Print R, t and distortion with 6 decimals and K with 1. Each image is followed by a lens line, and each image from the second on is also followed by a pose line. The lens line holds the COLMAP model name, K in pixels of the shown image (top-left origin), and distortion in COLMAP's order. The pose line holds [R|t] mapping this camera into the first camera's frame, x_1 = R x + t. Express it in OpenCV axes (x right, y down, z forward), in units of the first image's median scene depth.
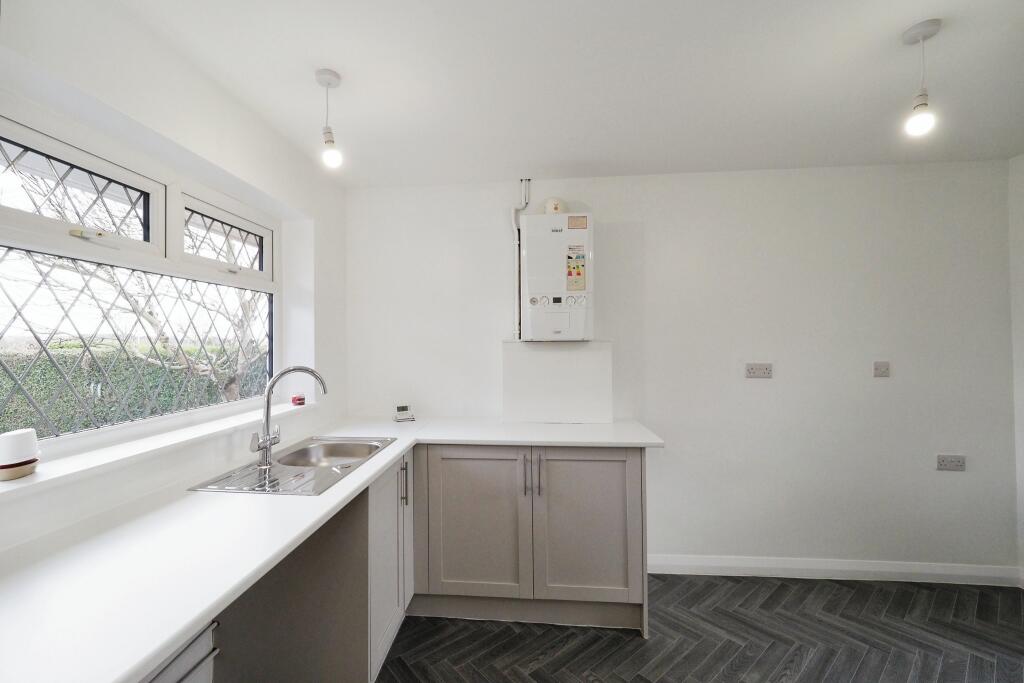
lens RADIAL K [[436.8, 0, 504.0], [0, 436.8, 342.9], [0, 0, 1]] dist [-0.003205, -0.000400]
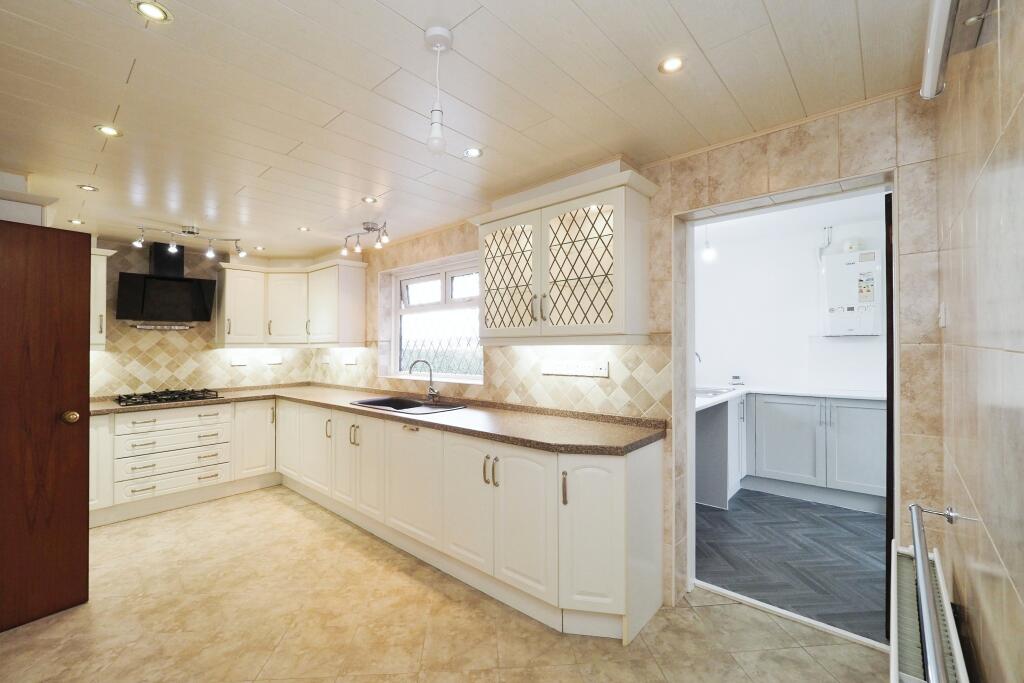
lens RADIAL K [[436.8, 0, 504.0], [0, 436.8, 342.9], [0, 0, 1]] dist [-0.003205, -0.000400]
pose [[0.787311, 0.001834, -0.616554, 0.119914], [-0.005382, 0.999978, -0.003898, 0.037903], [0.616533, 0.006387, 0.787303, -1.064311]]
